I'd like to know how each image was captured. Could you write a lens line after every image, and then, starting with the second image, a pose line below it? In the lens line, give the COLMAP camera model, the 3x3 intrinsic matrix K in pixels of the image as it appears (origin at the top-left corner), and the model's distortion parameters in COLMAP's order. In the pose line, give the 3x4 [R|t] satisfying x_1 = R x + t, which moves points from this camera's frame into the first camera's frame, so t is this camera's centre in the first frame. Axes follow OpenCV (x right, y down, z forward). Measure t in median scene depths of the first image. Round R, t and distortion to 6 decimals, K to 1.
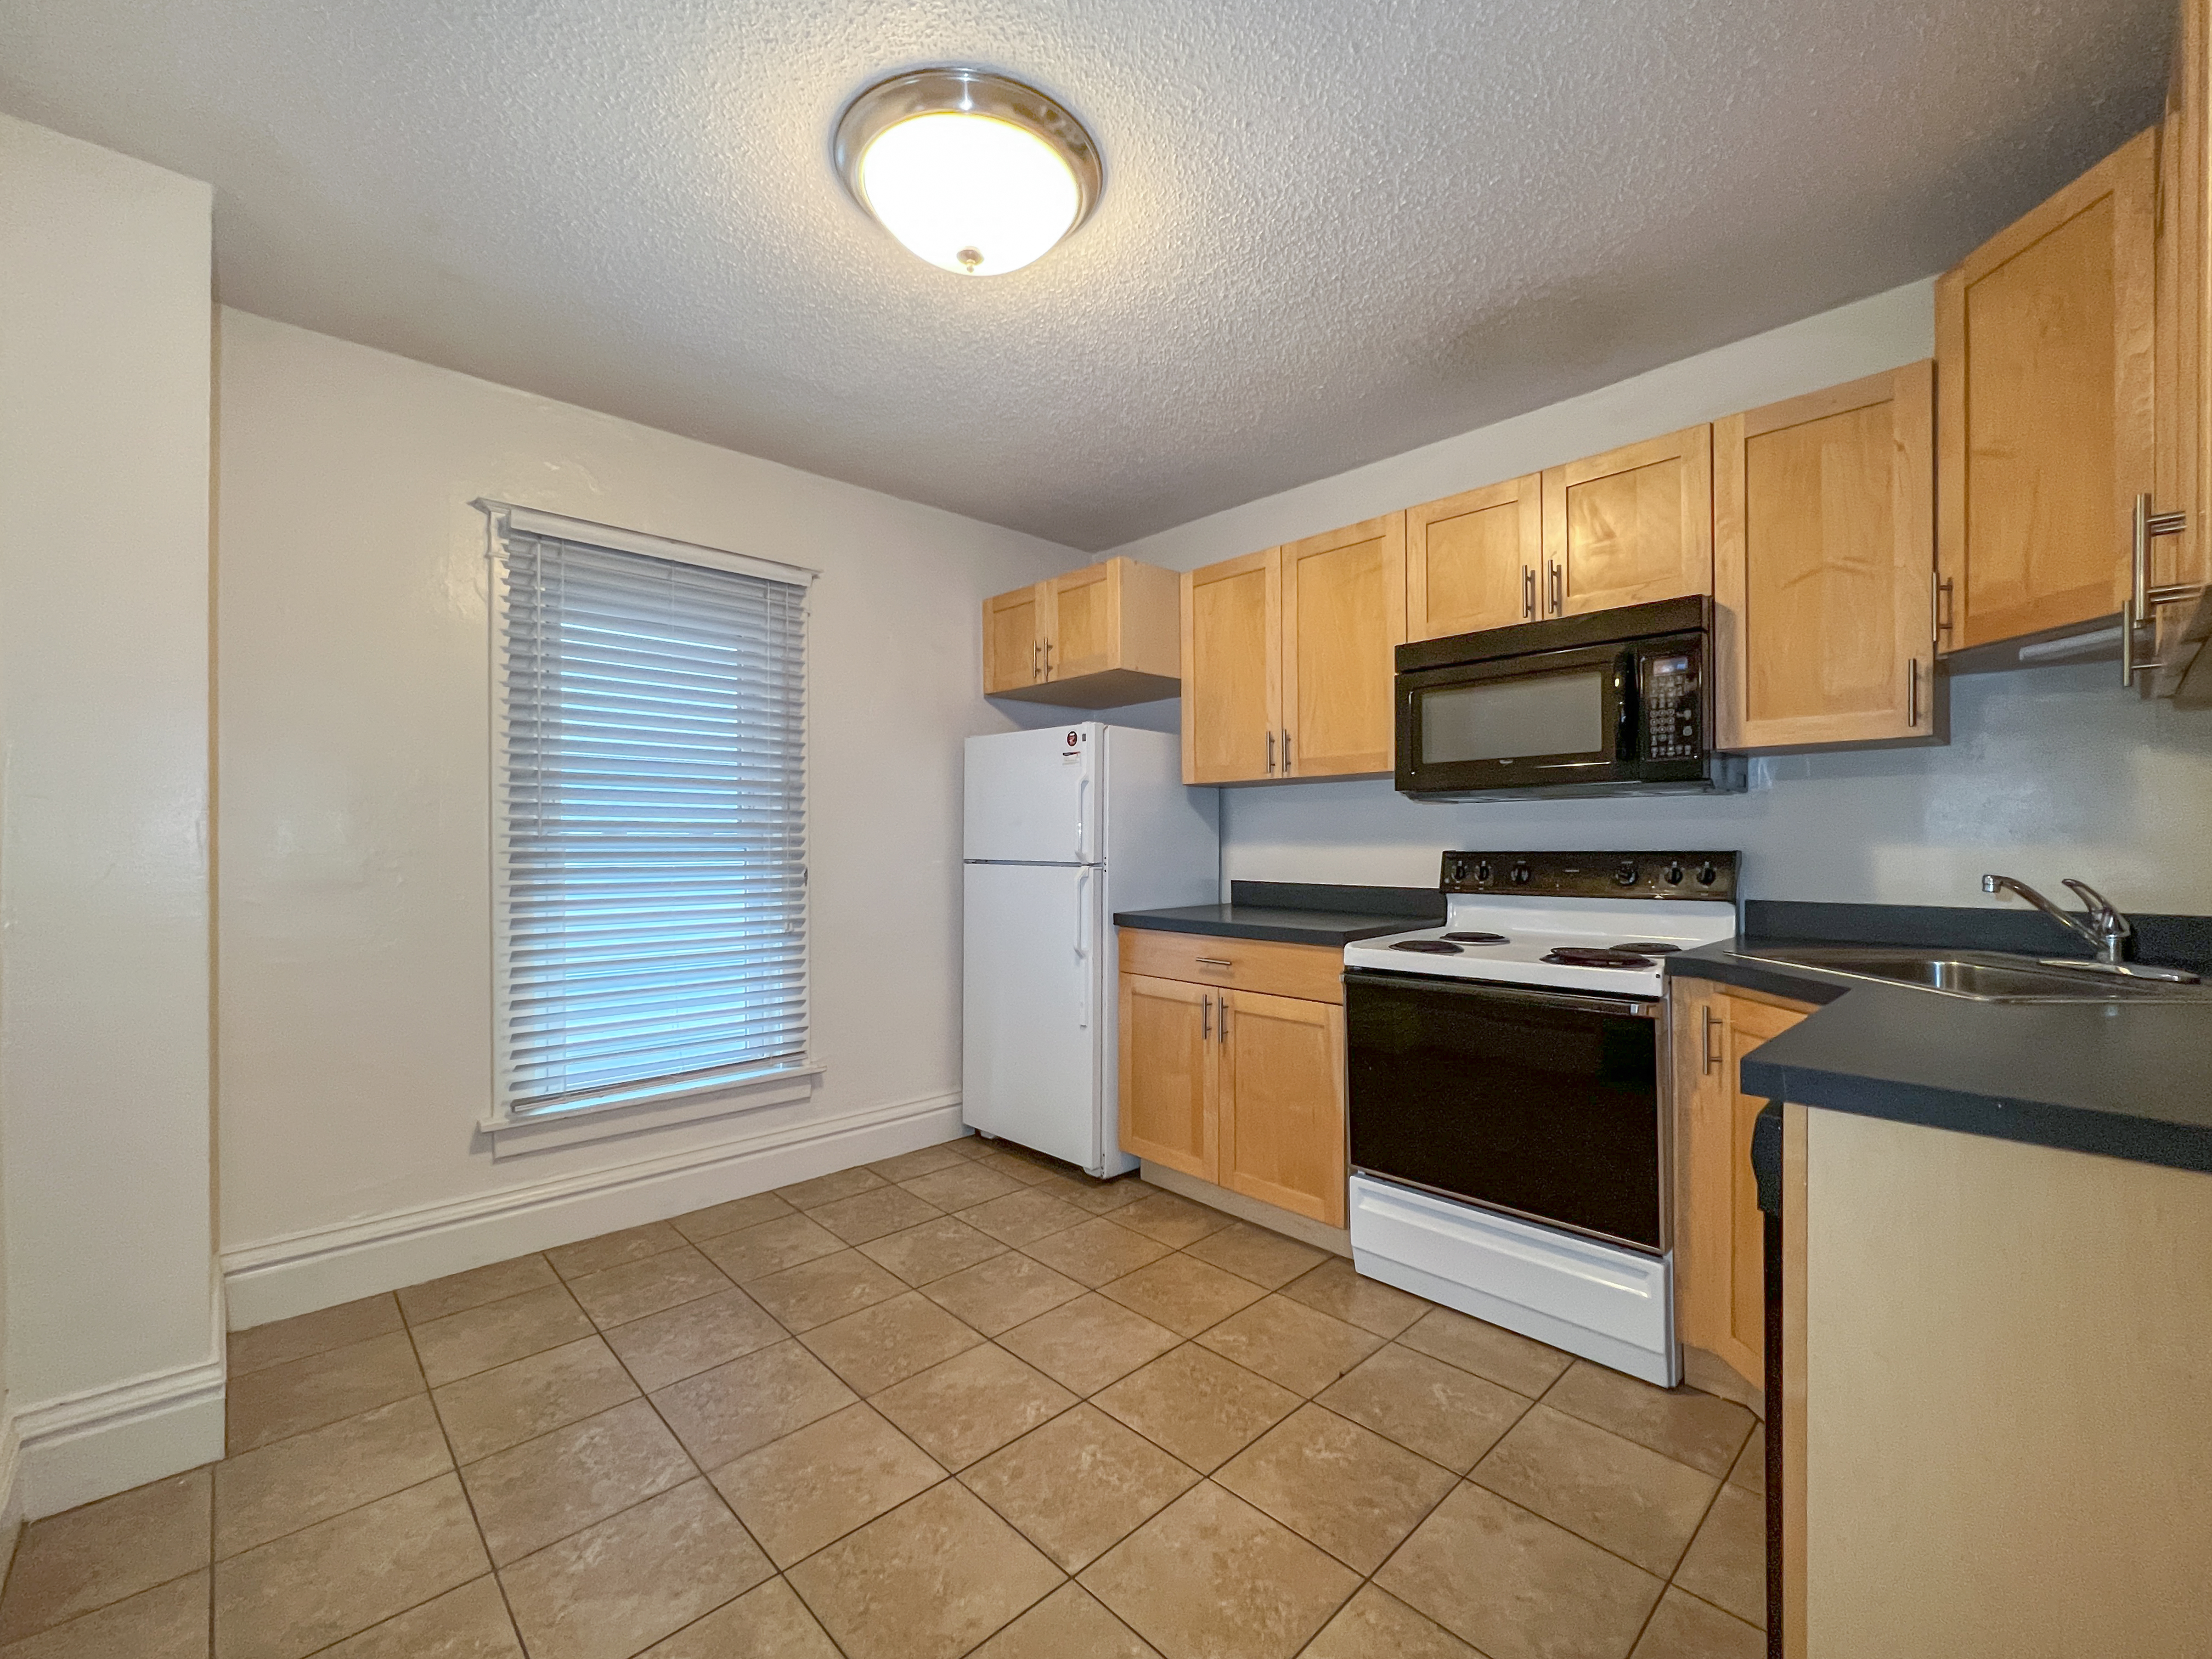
lens RADIAL K [[911.0, 0, 1118.9], [0, 911.0, 844.7], [0, 0, 1]] dist [-0.003069, 0.000396]
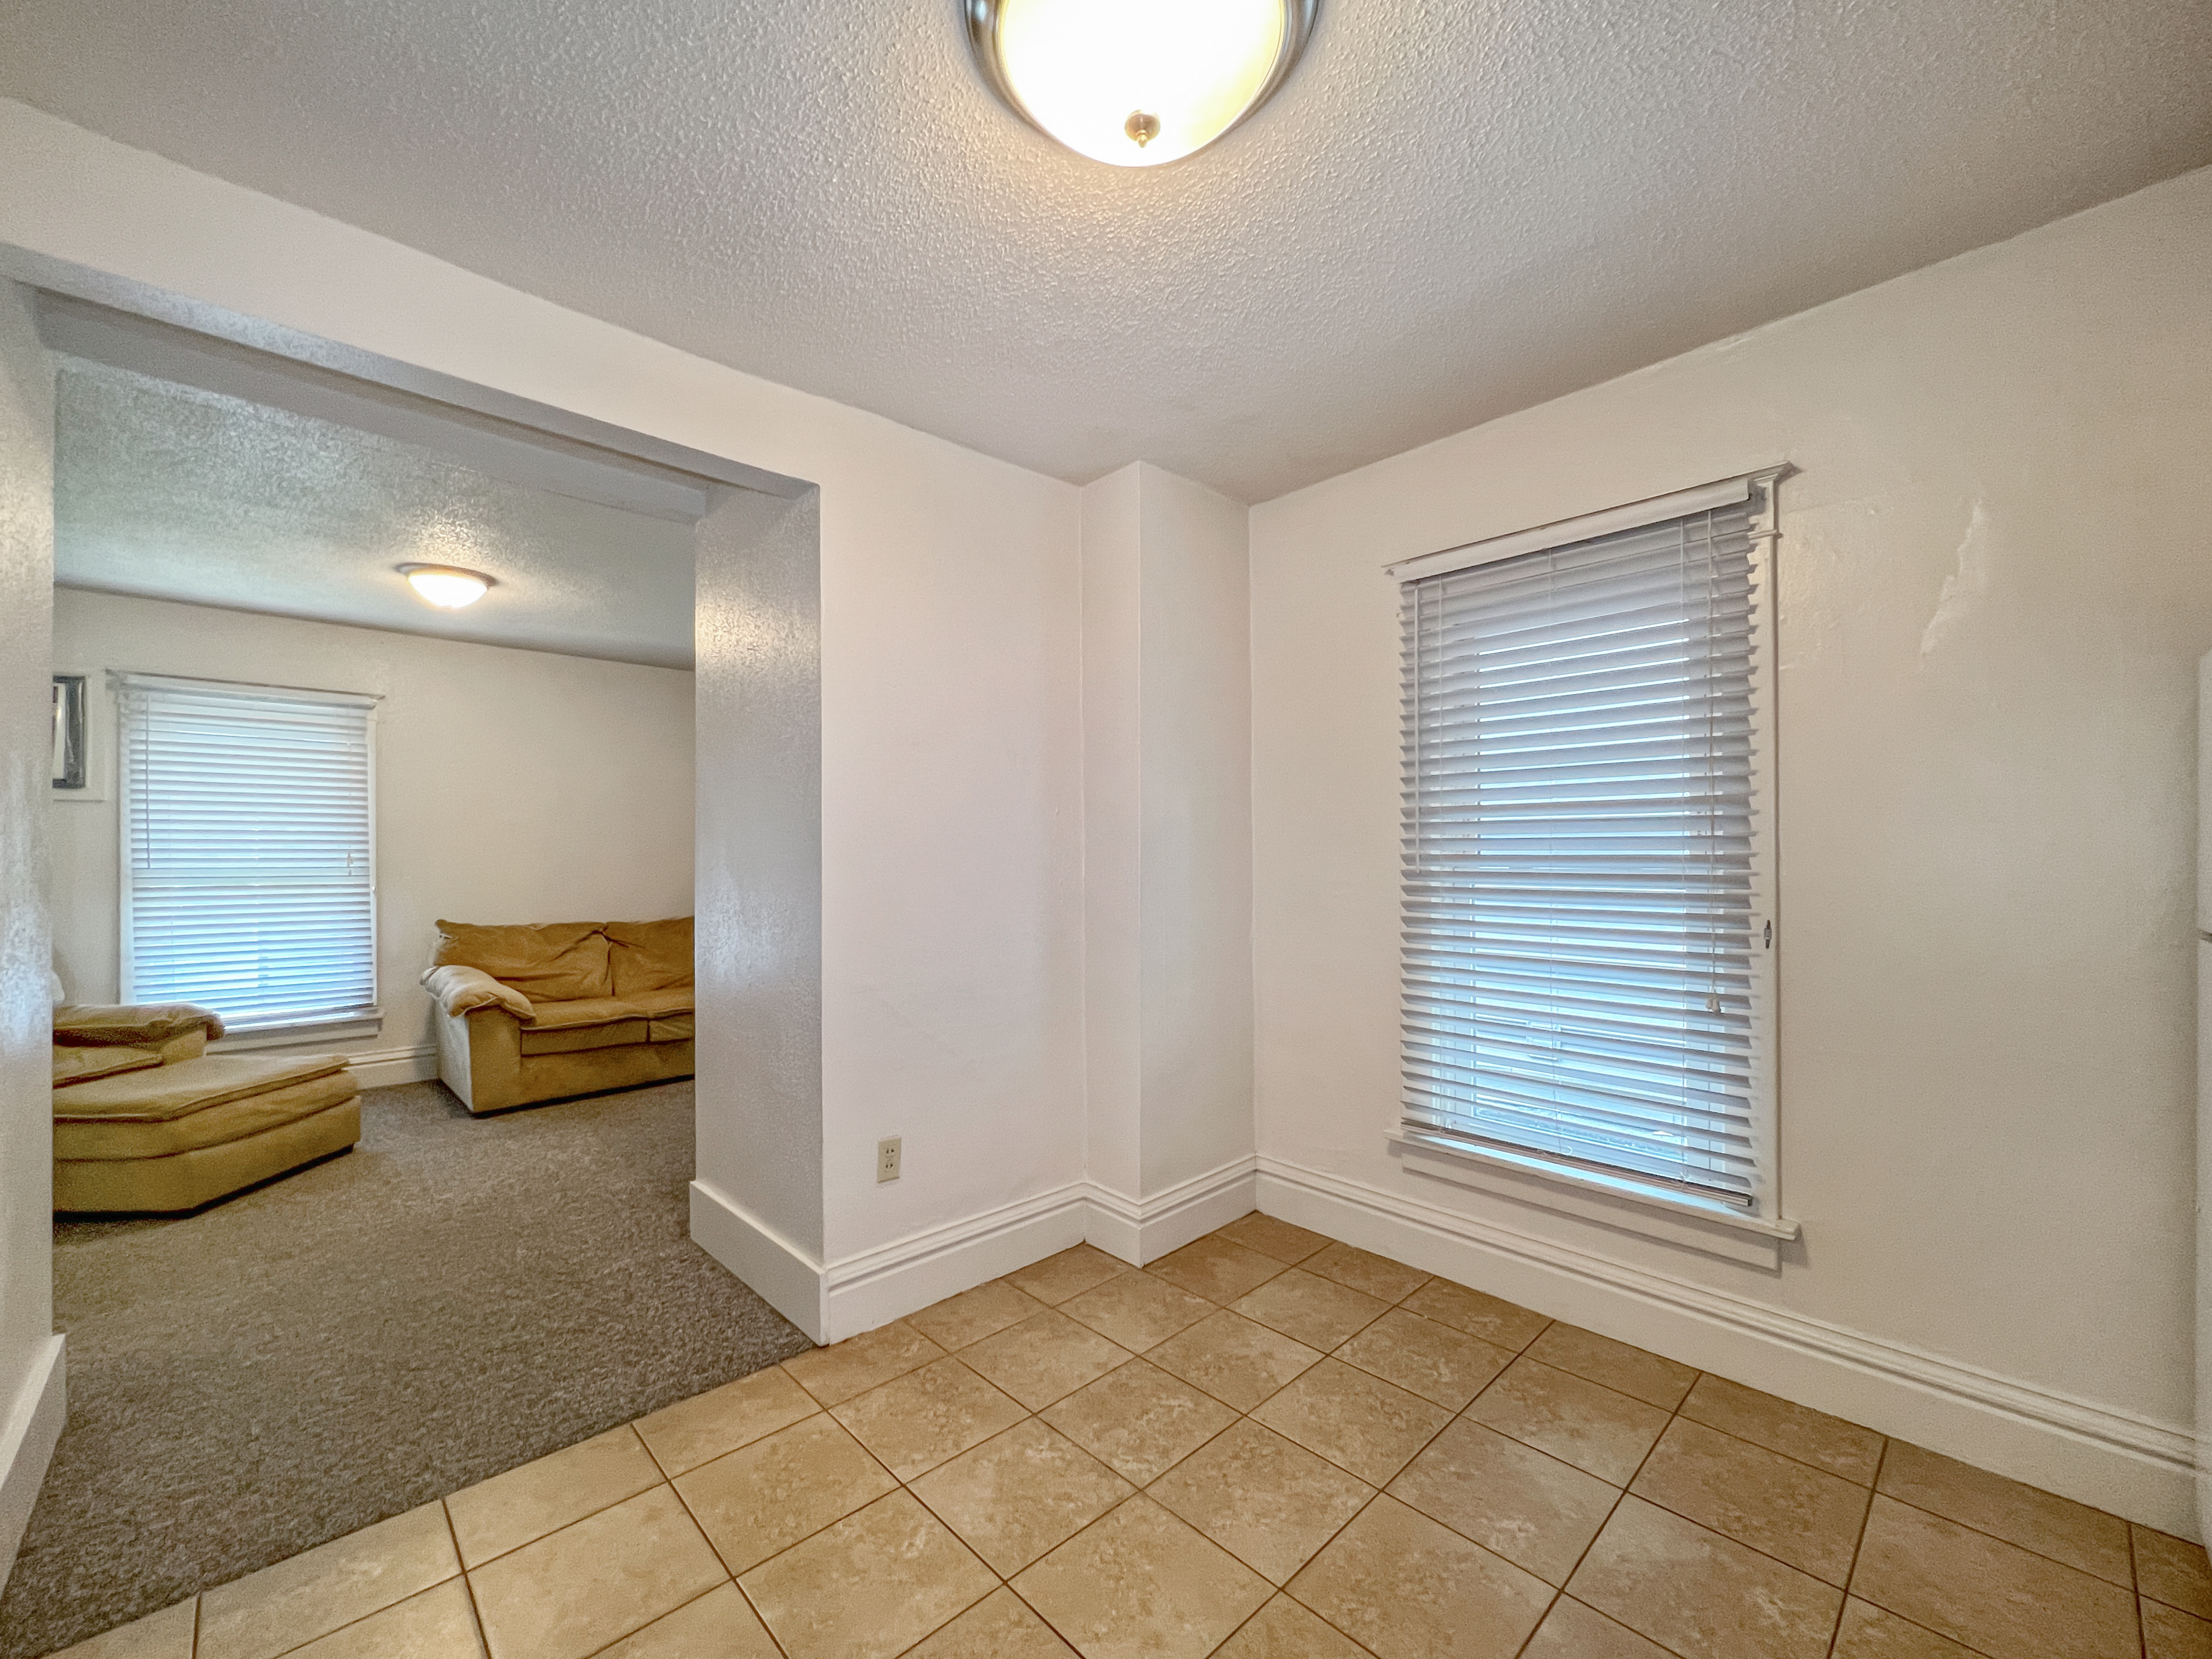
lens RADIAL K [[911.0, 0, 1125.1], [0, 911.0, 861.2], [0, 0, 1]] dist [-0.003069, 0.000396]
pose [[-0.005202, 0.008485, -0.999950, 0.390577], [-0.003781, 0.999957, 0.008505, -0.028222], [0.999979, 0.003825, -0.005170, 0.656829]]
